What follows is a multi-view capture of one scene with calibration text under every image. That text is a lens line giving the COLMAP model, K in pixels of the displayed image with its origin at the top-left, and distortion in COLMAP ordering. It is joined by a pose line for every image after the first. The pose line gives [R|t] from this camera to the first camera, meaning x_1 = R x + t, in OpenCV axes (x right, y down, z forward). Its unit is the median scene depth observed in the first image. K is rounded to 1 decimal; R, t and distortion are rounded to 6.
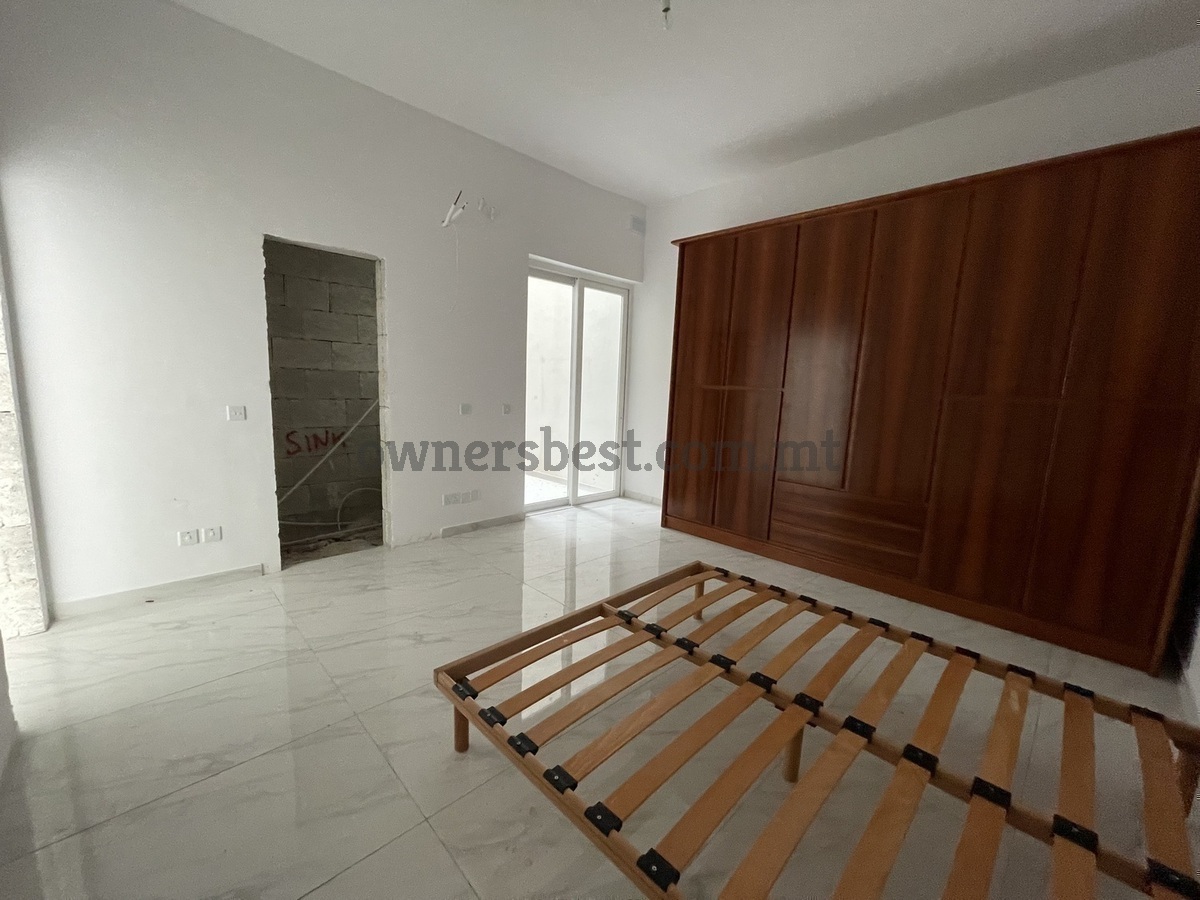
lens RADIAL K [[480.1, 0, 600.0], [0, 480.1, 450.0], [0, 0, 1]] dist [-0.000569, -0.000105]
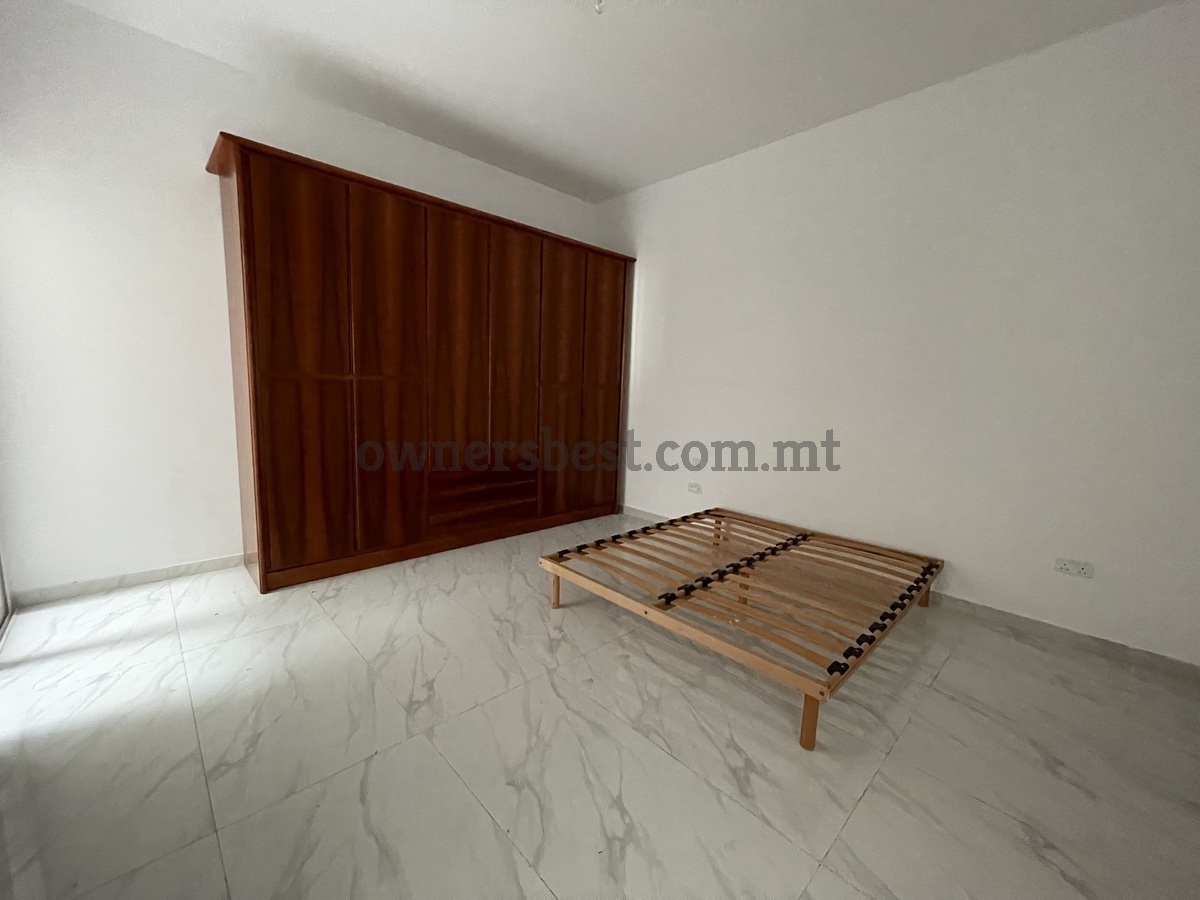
lens RADIAL K [[480.1, 0, 600.0], [0, 480.1, 450.0], [0, 0, 1]] dist [-0.000569, -0.000105]
pose [[0.018680, -0.176286, 0.984162, -0.526511], [0.107316, 0.979000, 0.173325, -0.105636], [-0.994049, 0.102379, 0.037206, 0.577146]]
